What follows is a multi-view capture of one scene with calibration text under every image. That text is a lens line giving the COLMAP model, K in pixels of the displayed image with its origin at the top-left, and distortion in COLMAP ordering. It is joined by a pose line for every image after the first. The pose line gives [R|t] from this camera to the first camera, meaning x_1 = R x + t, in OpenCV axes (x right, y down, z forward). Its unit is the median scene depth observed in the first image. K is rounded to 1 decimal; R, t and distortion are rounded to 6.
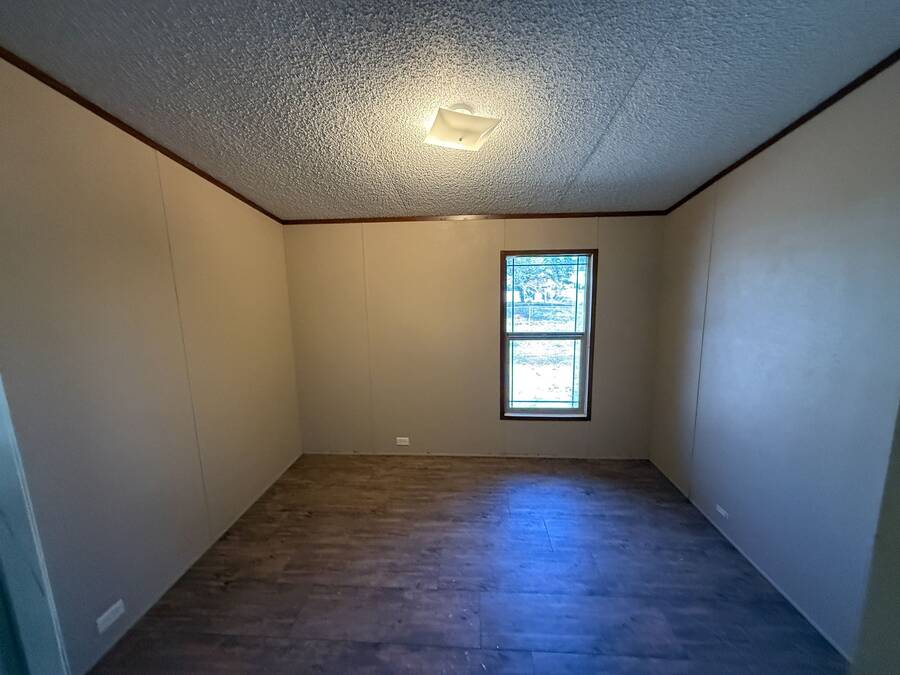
lens RADIAL K [[358.8, 0, 450.0], [0, 358.8, 337.5], [0, 0, 1]] dist [-0.001364, -0.000151]
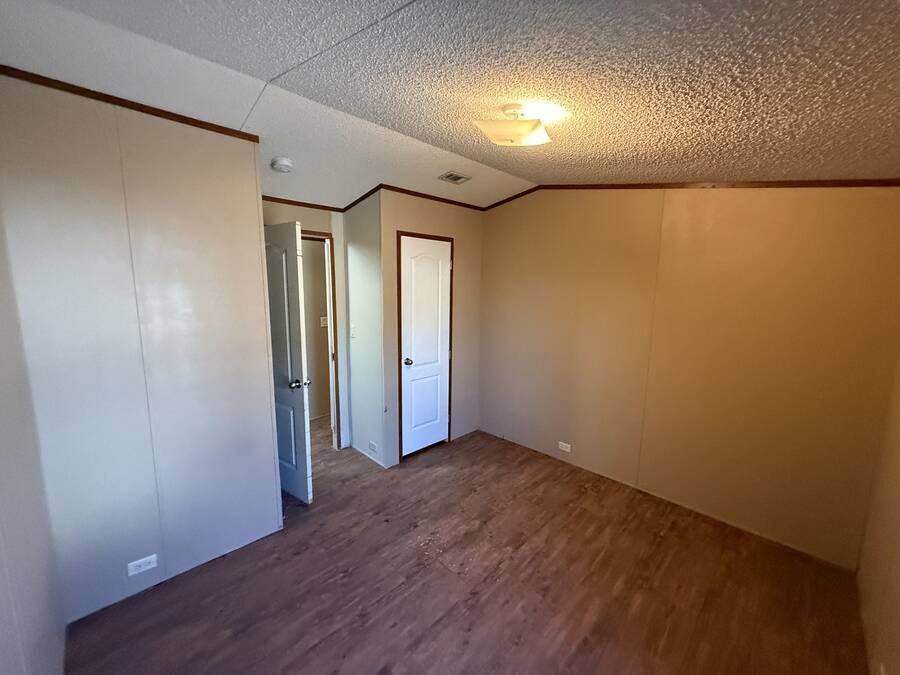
lens RADIAL K [[358.0, 0, 450.0], [0, 358.0, 337.5], [0, 0, 1]] dist [0.000489, -0.000079]
pose [[-0.664082, 0.120366, -0.737907, 0.732030], [-0.118886, 0.957399, 0.263161, -0.222007], [0.738147, 0.262487, -0.621481, 1.287025]]
